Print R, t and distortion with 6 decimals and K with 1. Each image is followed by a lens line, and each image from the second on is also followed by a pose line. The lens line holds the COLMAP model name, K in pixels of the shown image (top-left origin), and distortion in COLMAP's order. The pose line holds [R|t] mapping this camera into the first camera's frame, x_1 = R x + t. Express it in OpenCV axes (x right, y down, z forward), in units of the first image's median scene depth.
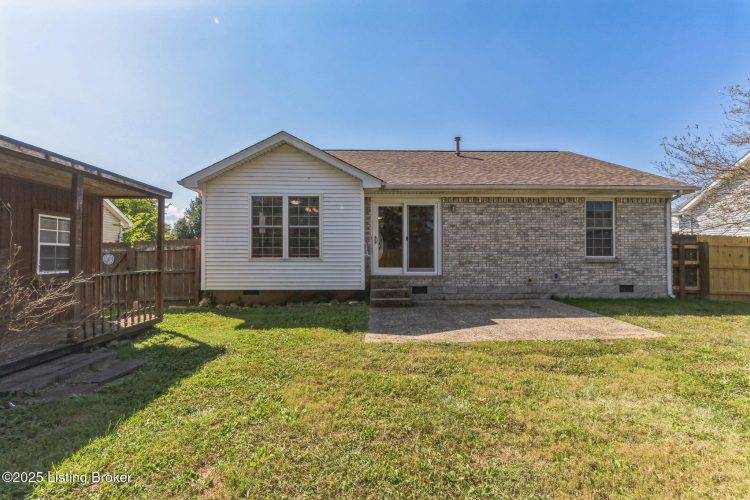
lens RADIAL K [[320.3, 0, 375.0], [0, 320.3, 250.0], [0, 0, 1]] dist [0.000884, -0.000001]
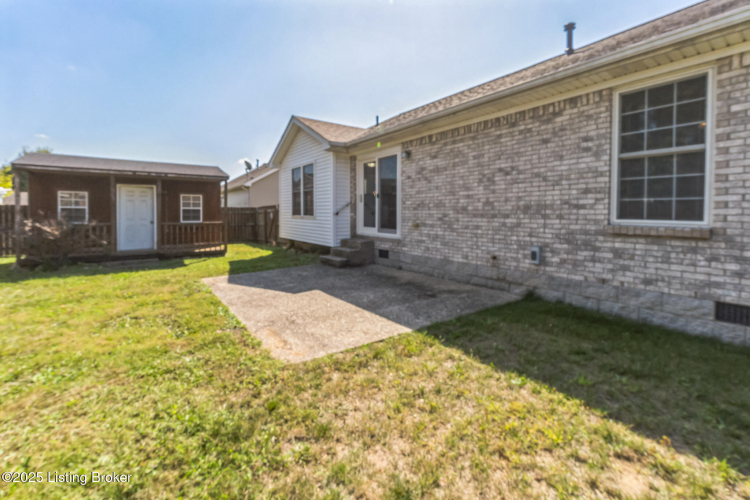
lens RADIAL K [[329.5, 0, 375.1], [0, 329.5, 218.0], [0, 0, 1]] dist [-0.000870, 0.000001]
pose [[0.553008, 0.017772, -0.832986, 0.867640], [0.013219, 0.999459, 0.030100, -0.001352], [0.833071, -0.027657, 0.552474, 0.476815]]
